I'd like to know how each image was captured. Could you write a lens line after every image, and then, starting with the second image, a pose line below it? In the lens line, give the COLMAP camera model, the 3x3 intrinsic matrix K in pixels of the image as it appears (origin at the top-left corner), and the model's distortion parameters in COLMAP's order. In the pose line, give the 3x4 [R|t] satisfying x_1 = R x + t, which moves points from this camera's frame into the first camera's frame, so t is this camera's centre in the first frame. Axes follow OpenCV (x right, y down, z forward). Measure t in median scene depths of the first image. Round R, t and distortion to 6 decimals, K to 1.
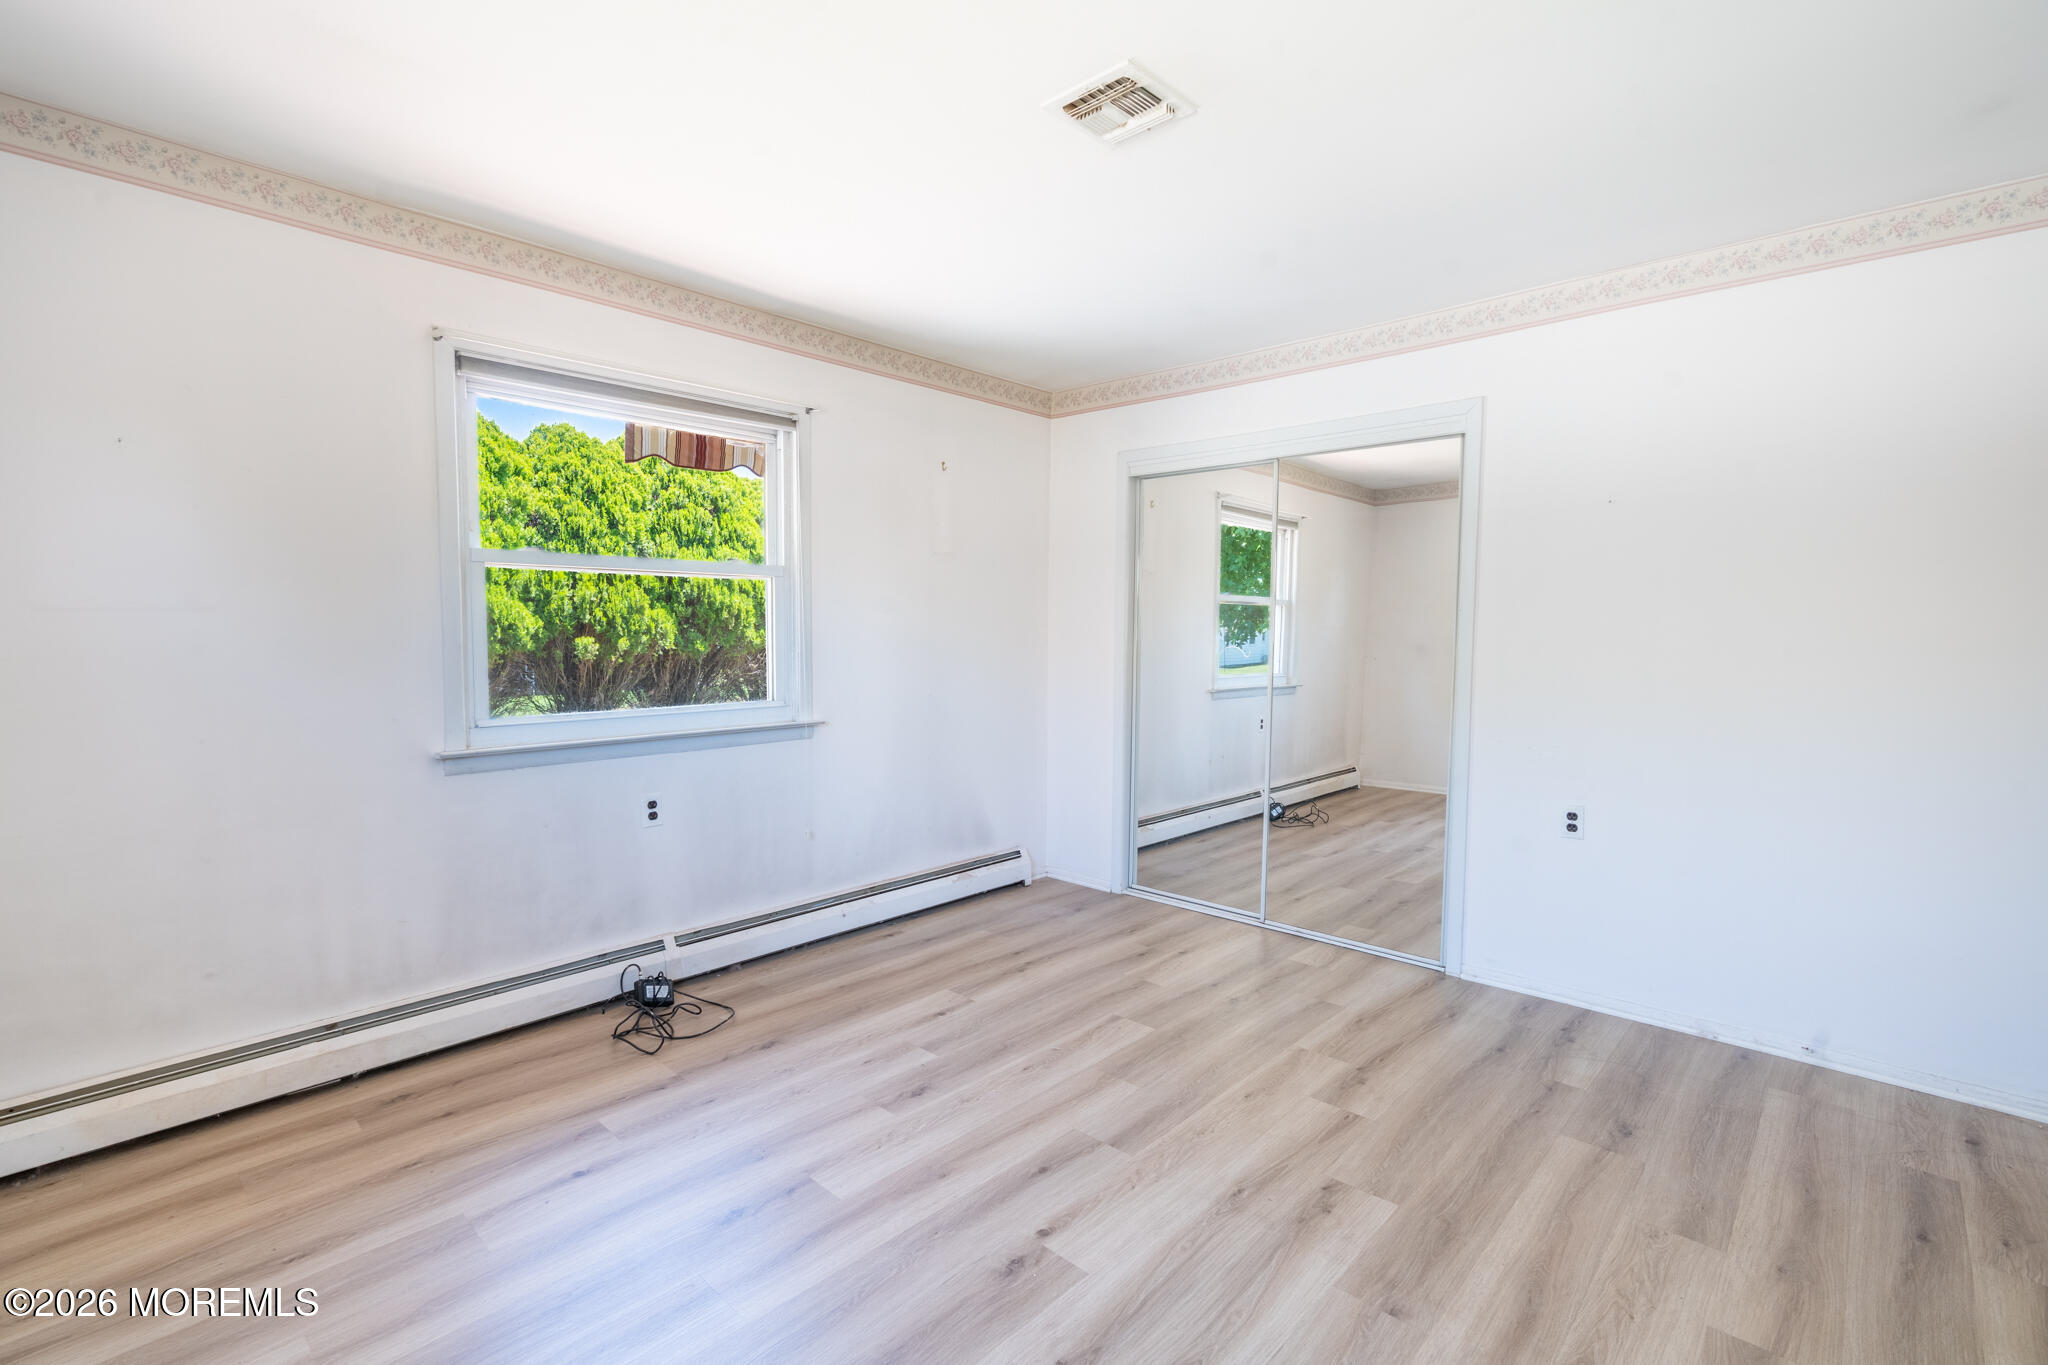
lens RADIAL K [[924.6, 0, 1017.8], [0, 924.6, 685.1], [0, 0, 1]] dist [-0.013267, 0.005301]
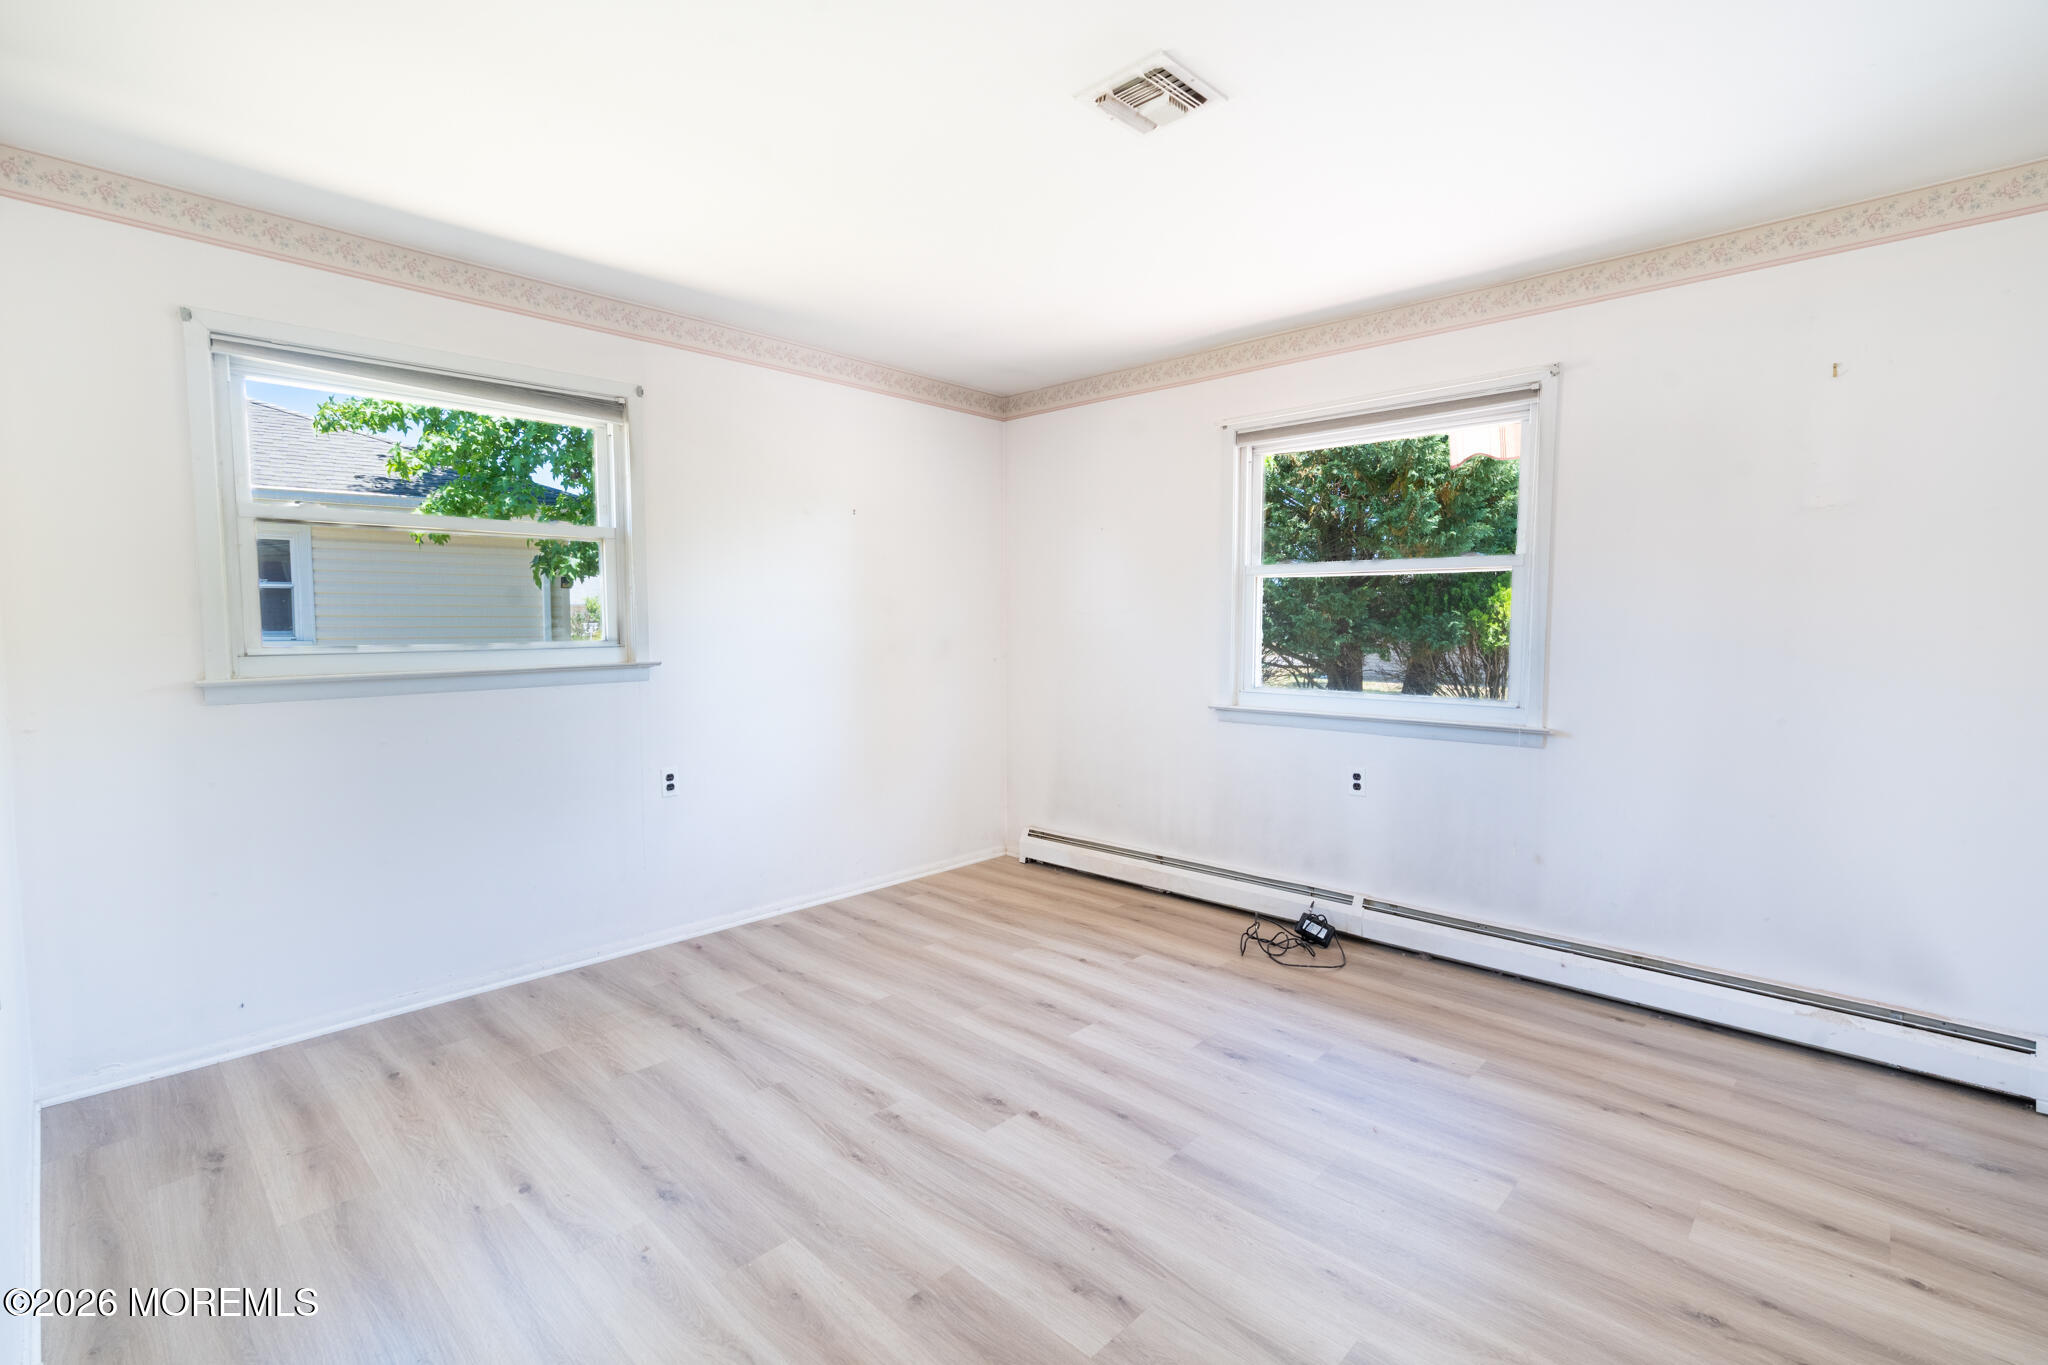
lens RADIAL K [[924.6, 0, 1019.1], [0, 924.6, 685.7], [0, 0, 1]] dist [-0.013267, 0.005301]
pose [[-0.010911, 0.064903, -0.997832, 0.766833], [-0.064949, 0.995738, 0.065477, -0.030981], [0.997829, 0.065522, -0.006649, 0.602950]]
